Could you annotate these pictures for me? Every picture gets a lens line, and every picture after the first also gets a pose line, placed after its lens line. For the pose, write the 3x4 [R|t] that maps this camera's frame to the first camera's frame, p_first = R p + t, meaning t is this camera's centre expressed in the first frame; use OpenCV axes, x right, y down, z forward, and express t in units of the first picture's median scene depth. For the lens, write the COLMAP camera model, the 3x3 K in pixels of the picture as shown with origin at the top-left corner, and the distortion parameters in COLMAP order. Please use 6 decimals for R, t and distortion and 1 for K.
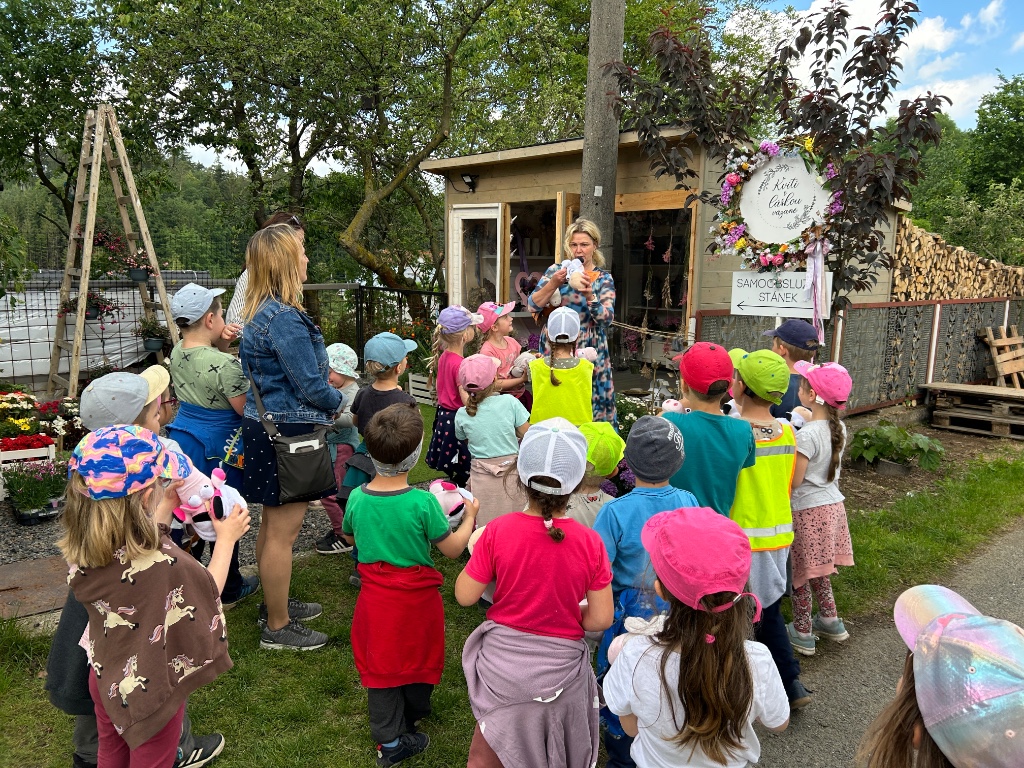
lens RADIAL K [[773.6, 0, 510.8], [0, 773.6, 378.1], [0, 0, 1]] dist [0.043177, -0.046637]
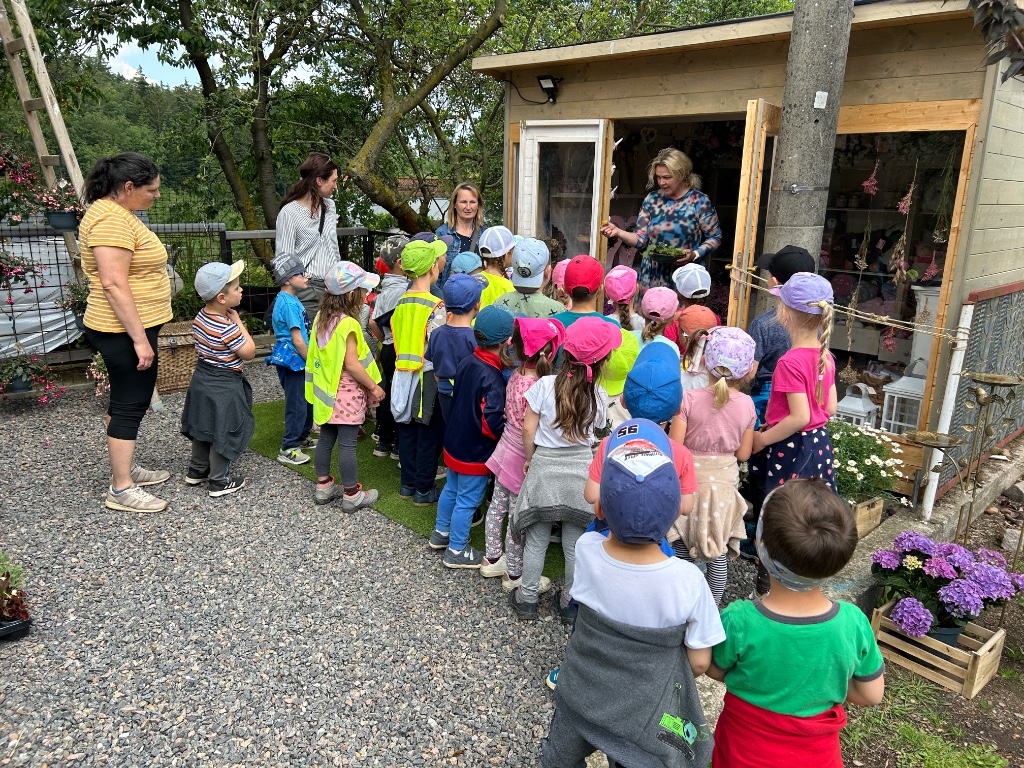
lens RADIAL K [[773.6, 0, 521.7], [0, 773.6, 375.1], [0, 0, 1]] dist [0.043177, -0.046637]
pose [[0.996502, -0.008846, 0.083099, -0.141556], [0.001502, 0.996118, 0.088019, -0.058285], [-0.083555, -0.087586, 0.992647, 0.290190]]
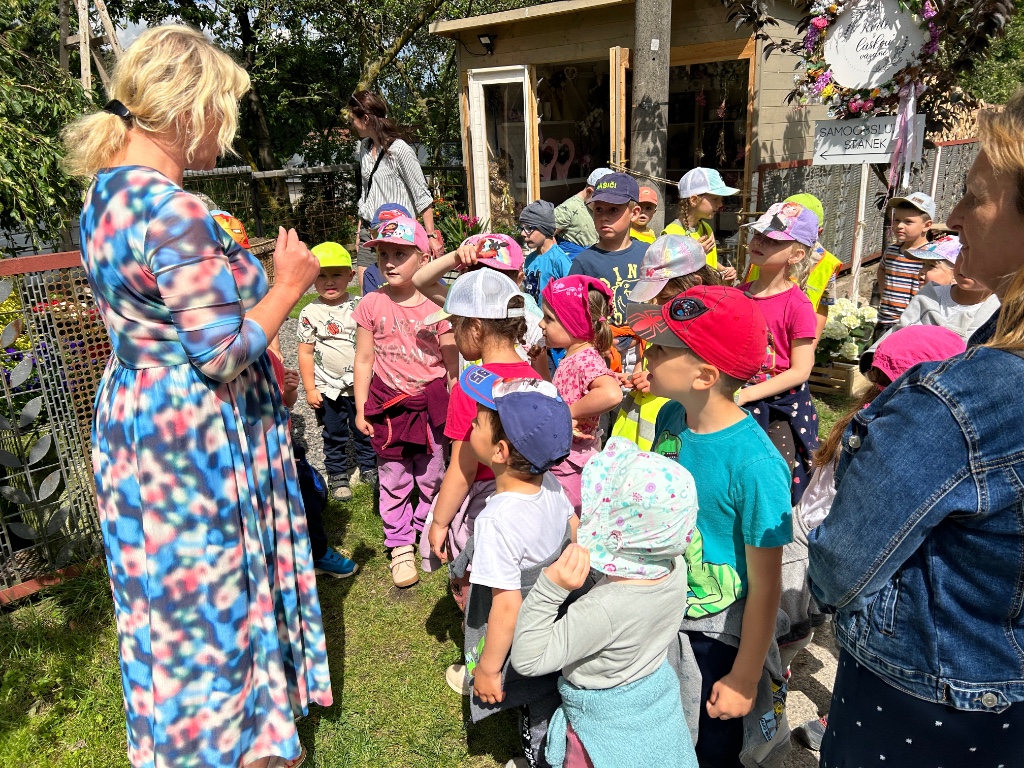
lens RADIAL K [[773.6, 0, 528.6], [0, 773.6, 379.4], [0, 0, 1]] dist [0.043177, -0.046637]
pose [[0.990752, -0.092597, 0.099180, -0.138206], [0.075813, 0.983983, 0.161339, 0.000774], [-0.112531, -0.152328, 0.981903, 0.000075]]
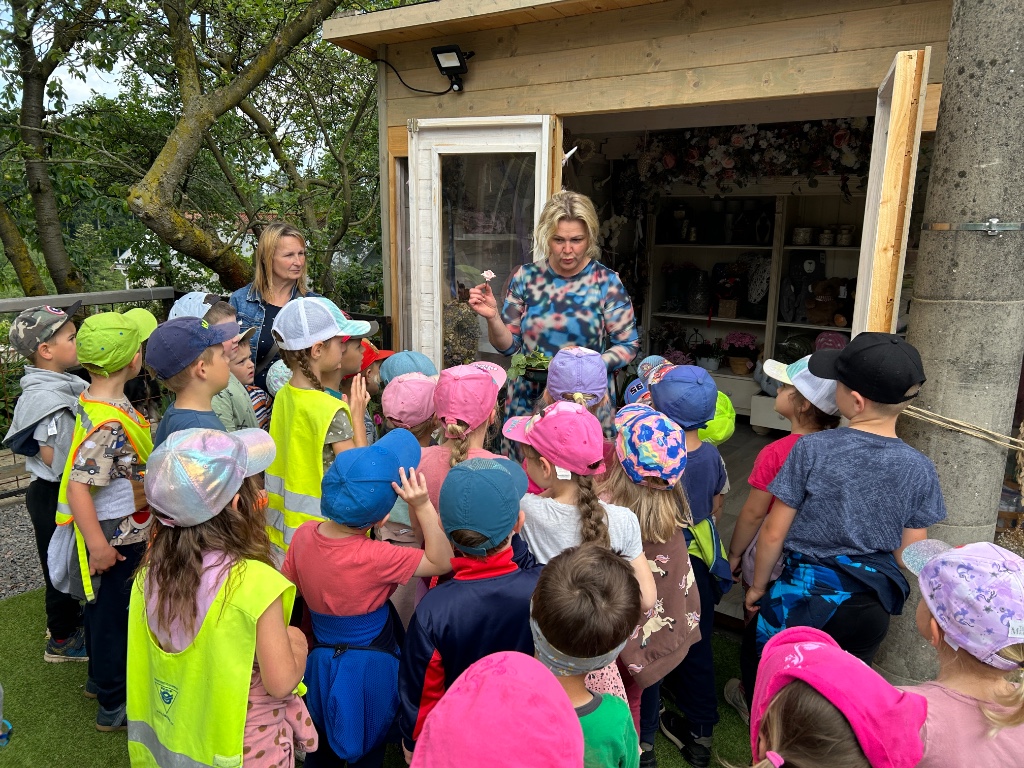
lens RADIAL K [[773.6, 0, 506.9], [0, 773.6, 385.8], [0, 0, 1]] dist [0.043177, -0.046637]
pose [[0.969251, -0.054124, 0.240048, -0.140757], [0.039759, 0.997139, 0.064291, -0.104648], [-0.242841, -0.052770, 0.968630, 0.574274]]
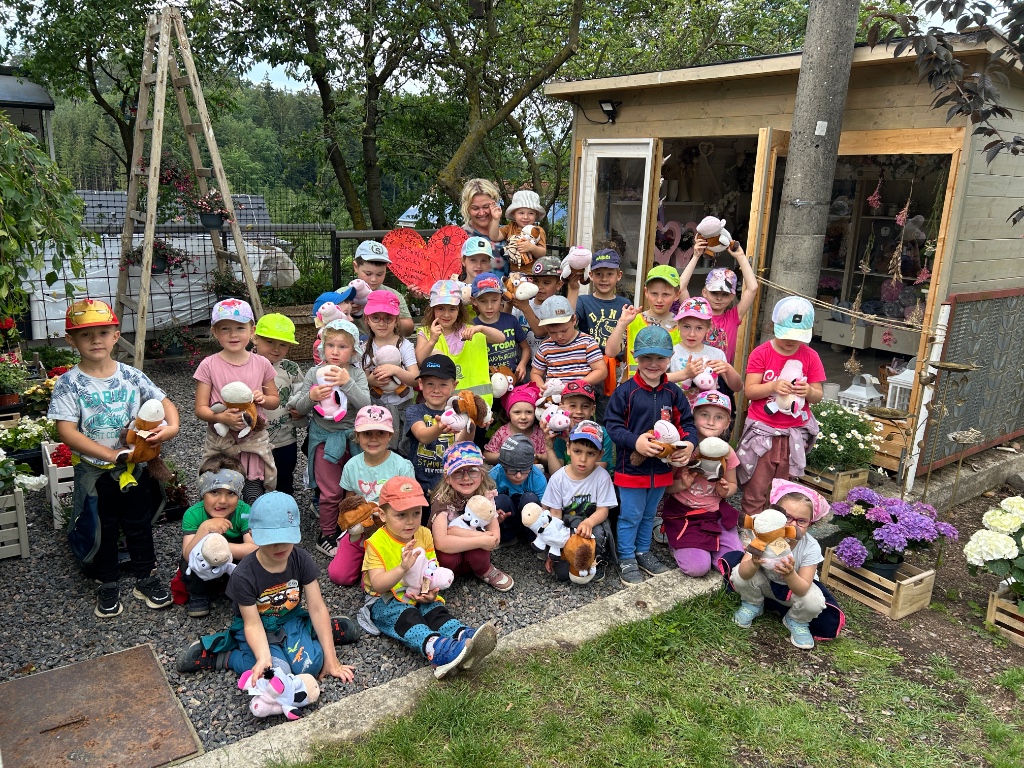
lens RADIAL K [[773.6, 0, 507.7], [0, 773.6, 381.1], [0, 0, 1]] dist [0.043177, -0.046637]
pose [[0.997790, 0.033229, -0.057538, -0.104969], [-0.027568, 0.994948, 0.096534, -0.049676], [0.060455, -0.094734, 0.993665, 0.169068]]
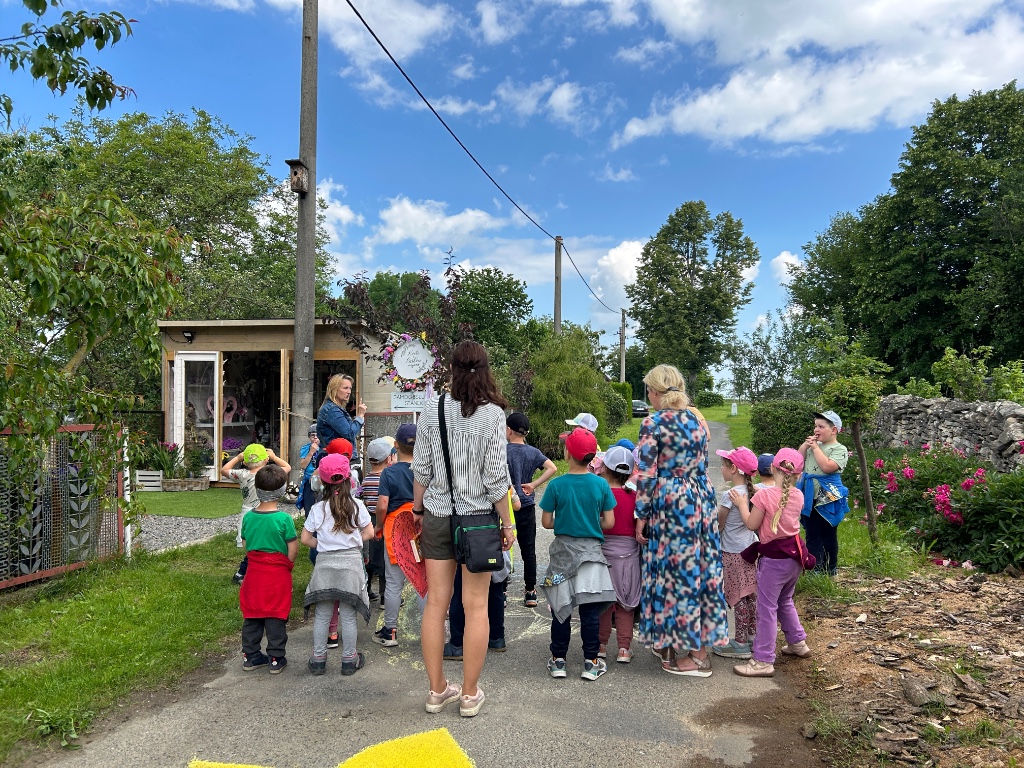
lens RADIAL K [[773.6, 0, 515.4], [0, 773.6, 391.4], [0, 0, 1]] dist [0.043177, -0.046637]
pose [[0.811790, -0.004938, 0.583929, -0.427844], [0.093050, 0.988281, -0.121003, 0.093868], [-0.576489, 0.152564, 0.802736, -0.562923]]
